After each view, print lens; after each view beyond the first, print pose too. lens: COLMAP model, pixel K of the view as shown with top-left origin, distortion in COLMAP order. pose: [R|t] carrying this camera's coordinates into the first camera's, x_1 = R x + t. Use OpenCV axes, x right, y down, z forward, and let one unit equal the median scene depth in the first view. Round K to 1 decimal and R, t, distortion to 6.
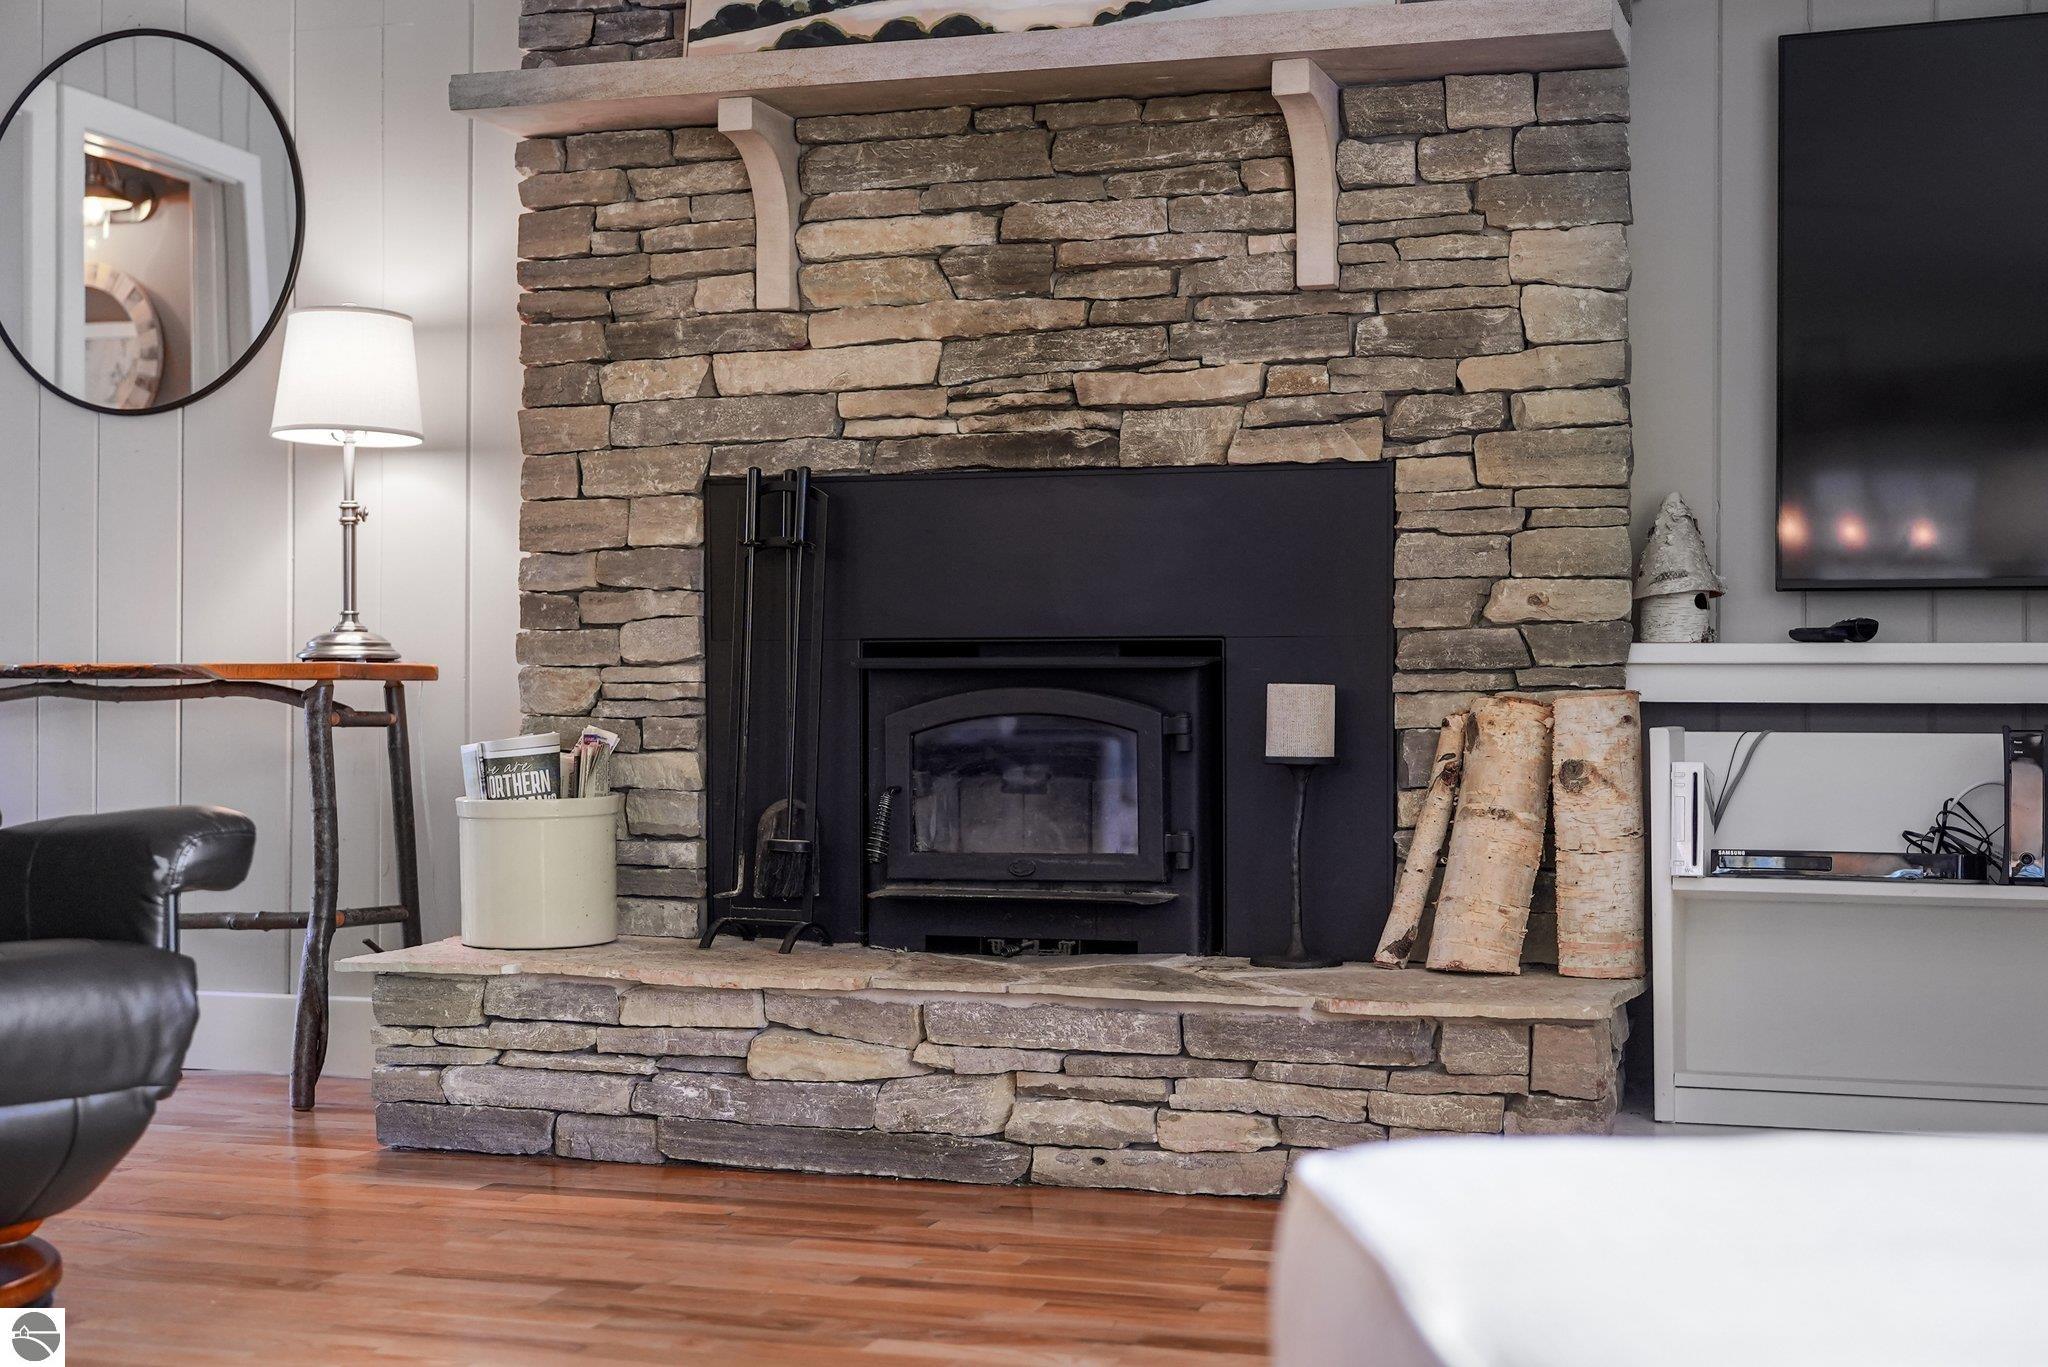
lens RADIAL K [[2693.6, 0, 1024.0], [0, 2693.6, 683.5], [0, 0, 1]] dist [0.004858, 0.020738]
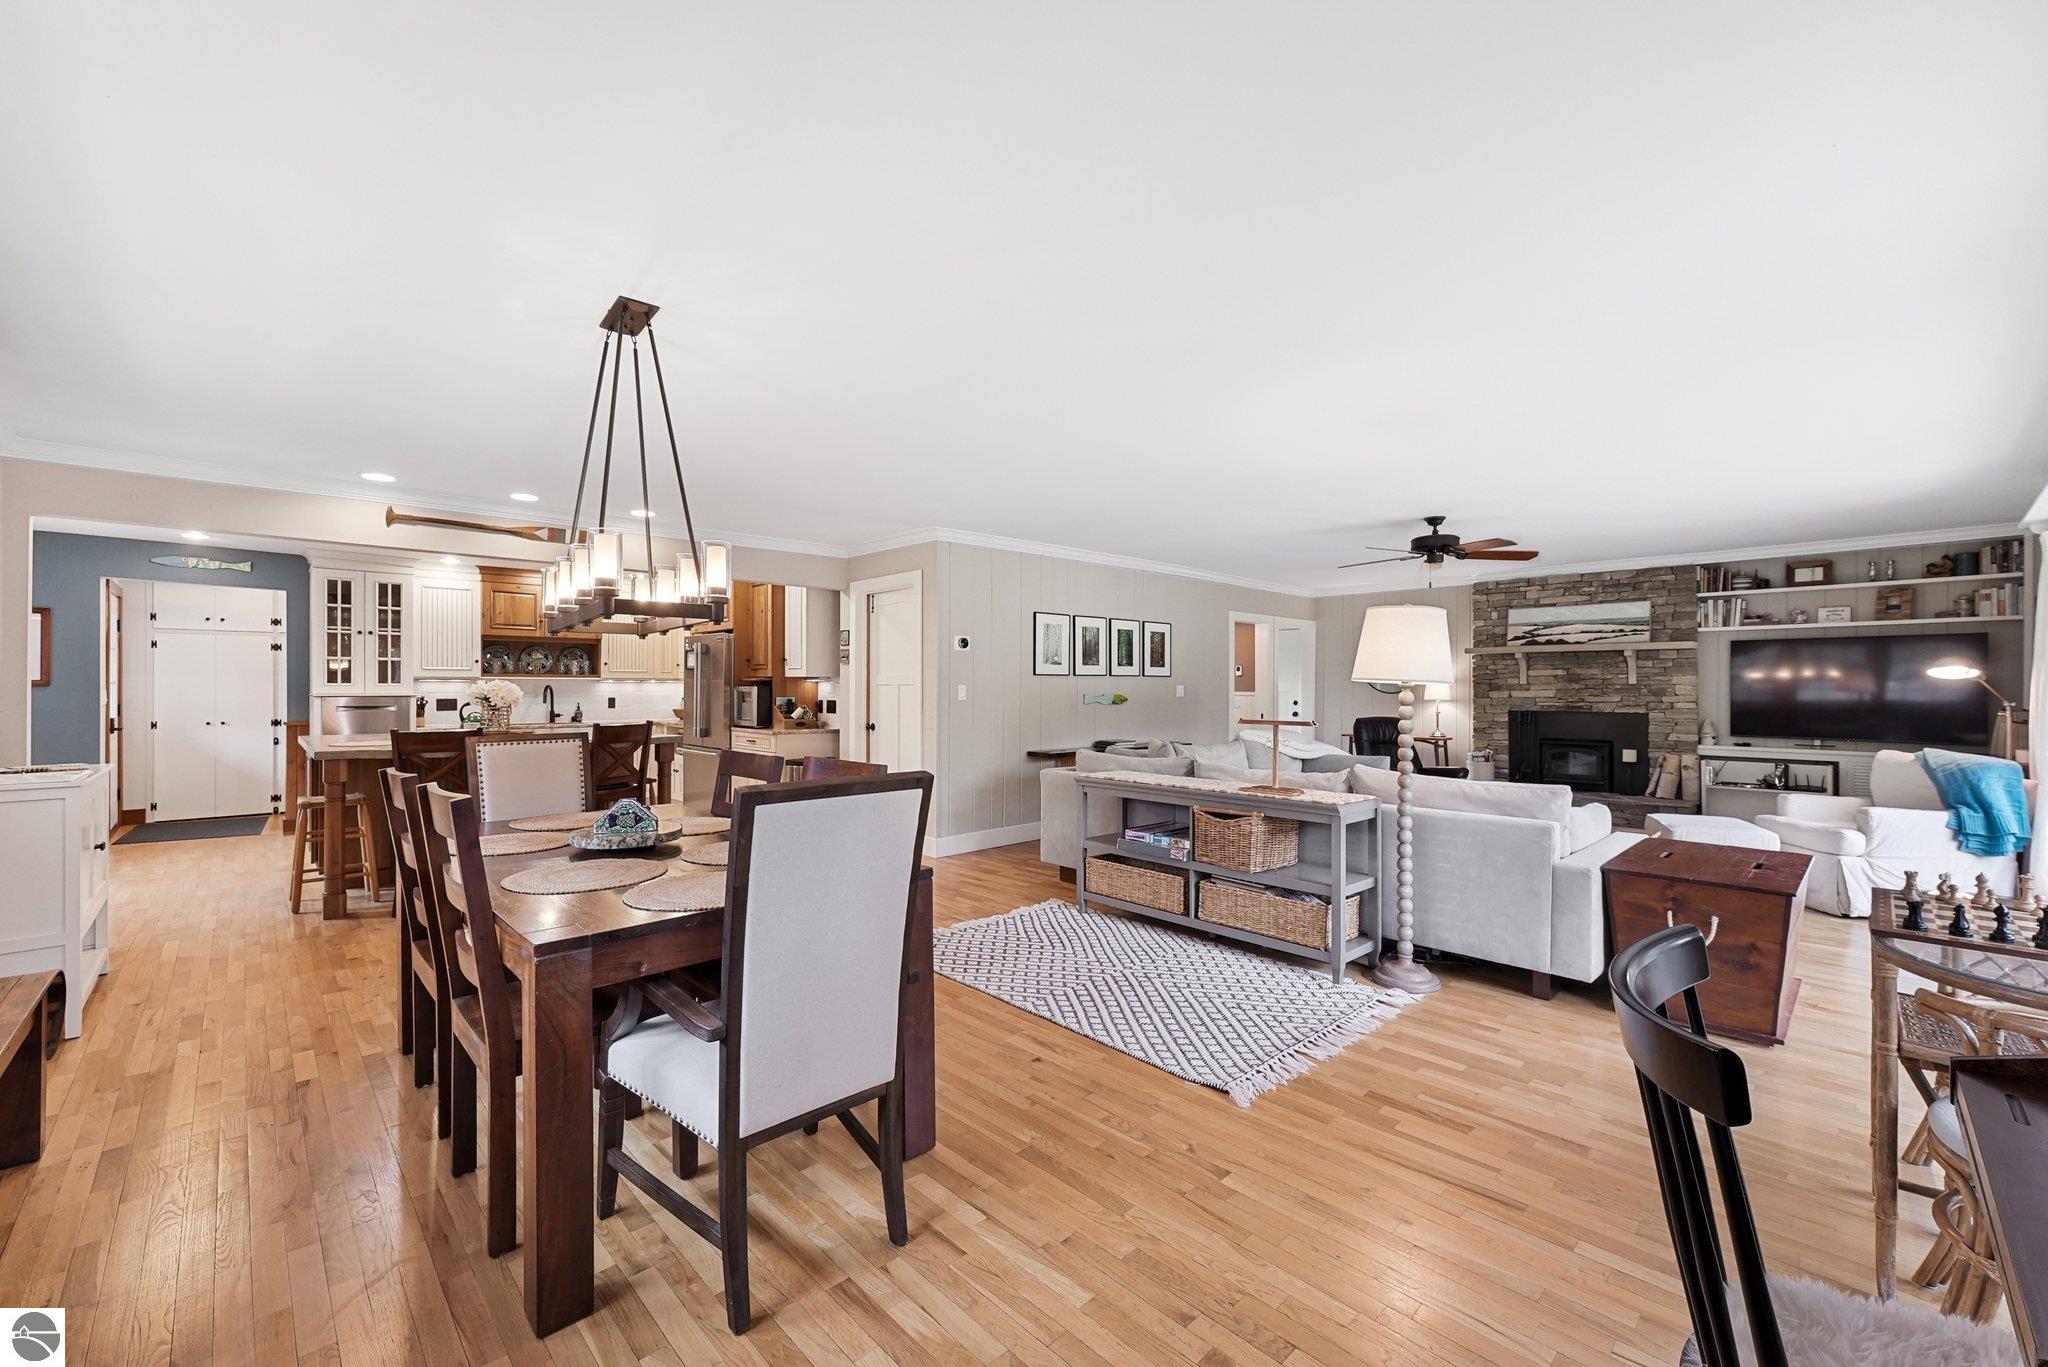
lens RADIAL K [[820.9, 0, 1019.3], [0, 820.9, 687.7], [0, 0, 1]] dist [0.000851, 0.000218]
pose [[0.876145, -0.001524, -0.482045, -0.204927], [0.003003, 0.999993, 0.002296, -0.143622], [0.482038, -0.003459, 0.876143, -1.257899]]
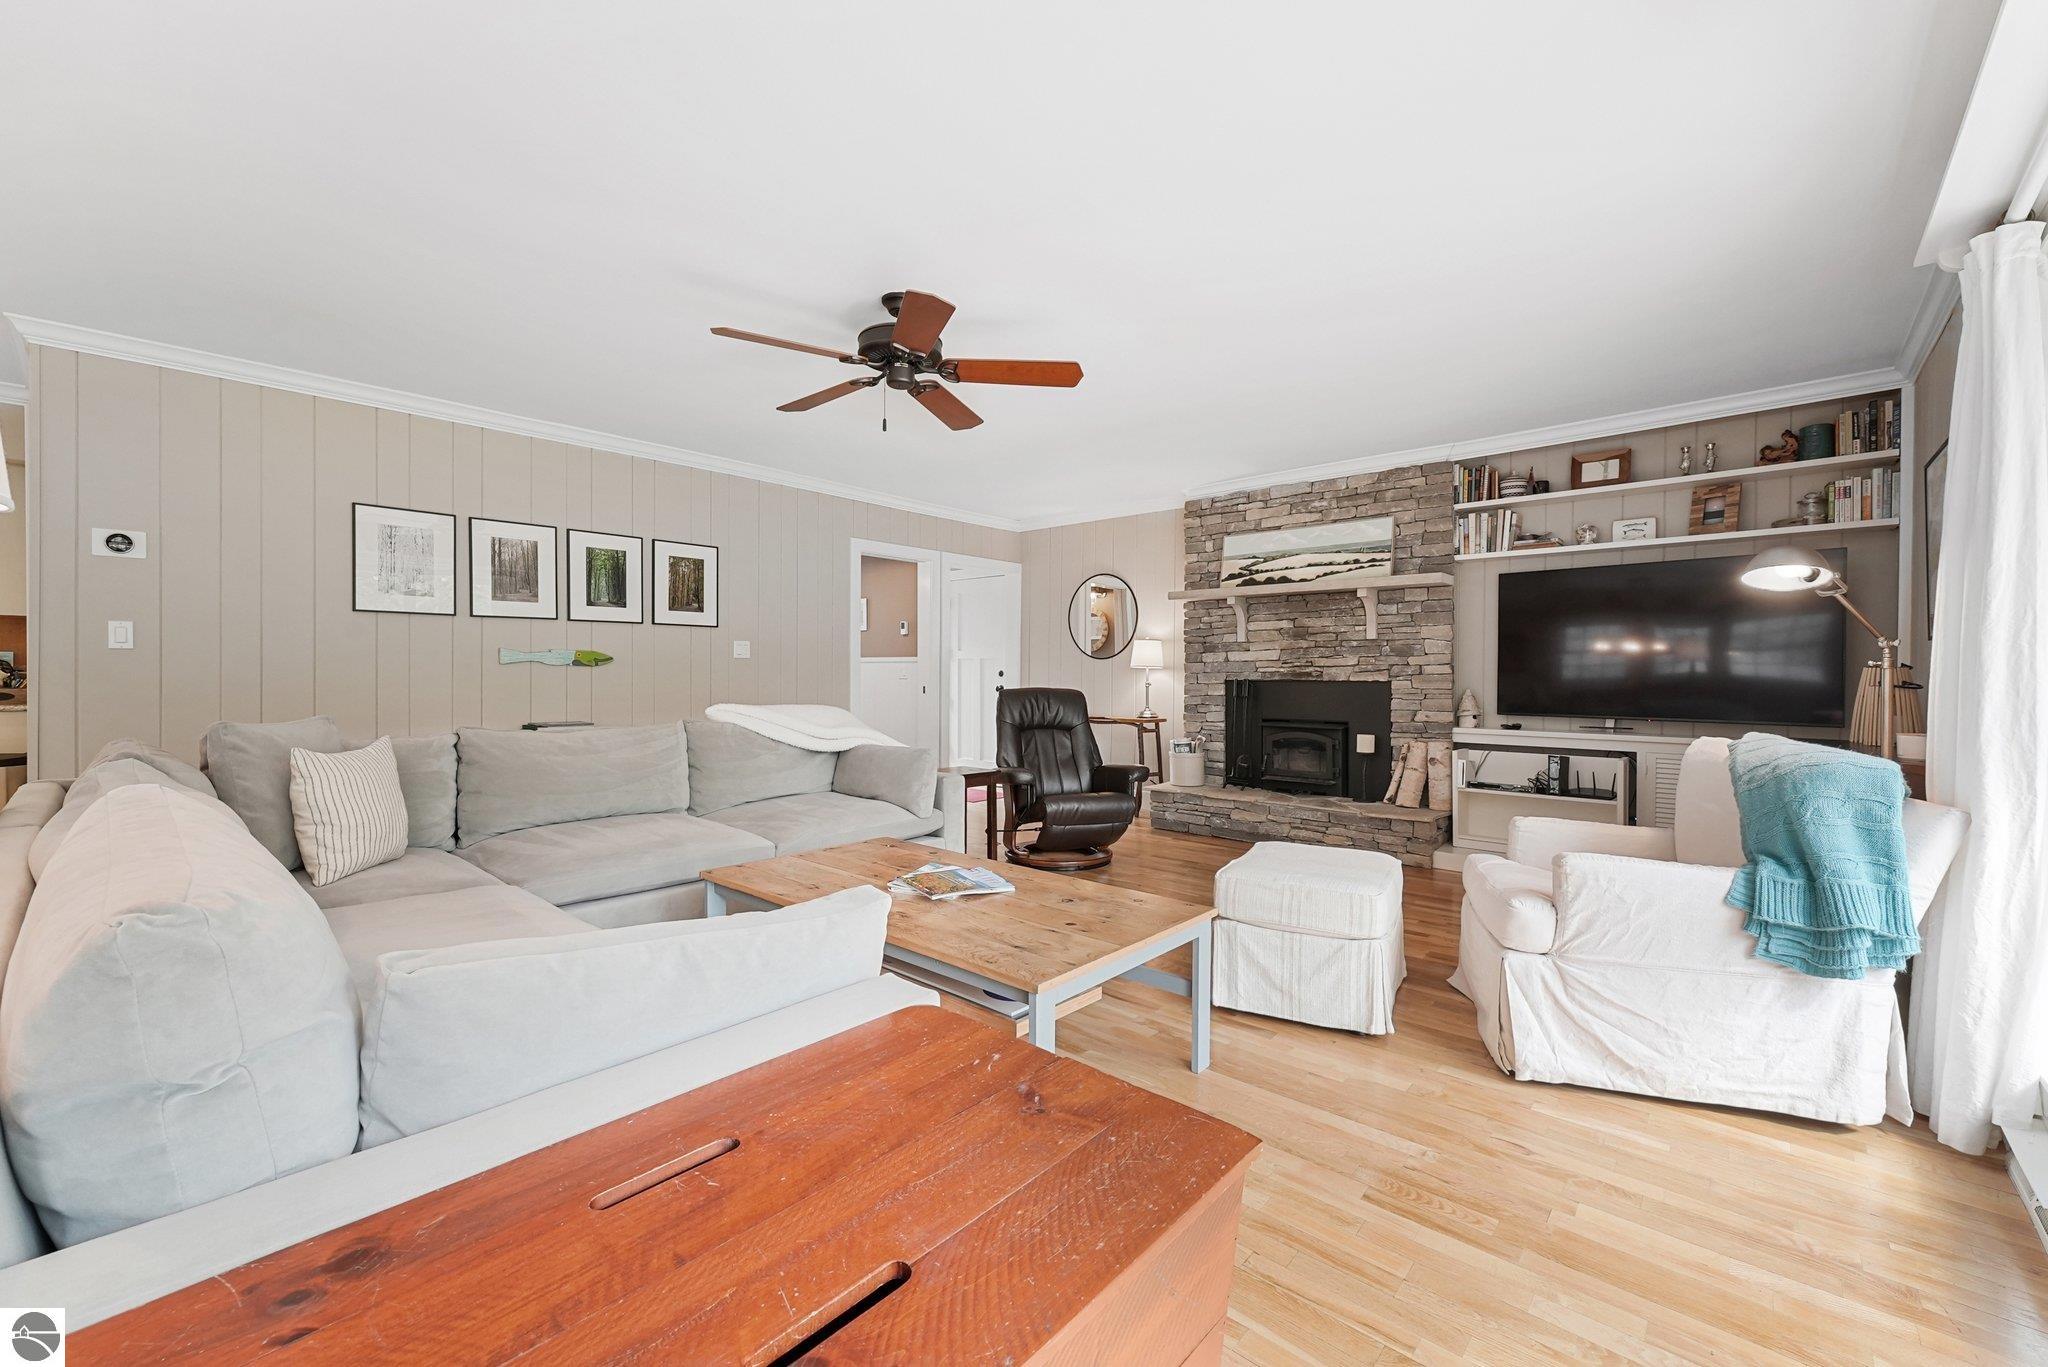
lens RADIAL K [[818.5, 0, 1021.5], [0, 818.5, 680.5], [0, 0, 1]] dist [0.000535, 0.000257]
pose [[0.913931, 0.004050, -0.405850, 0.124792], [0.000461, 0.999939, 0.011017, -0.094825], [0.405870, -0.010256, 0.913873, -0.369800]]
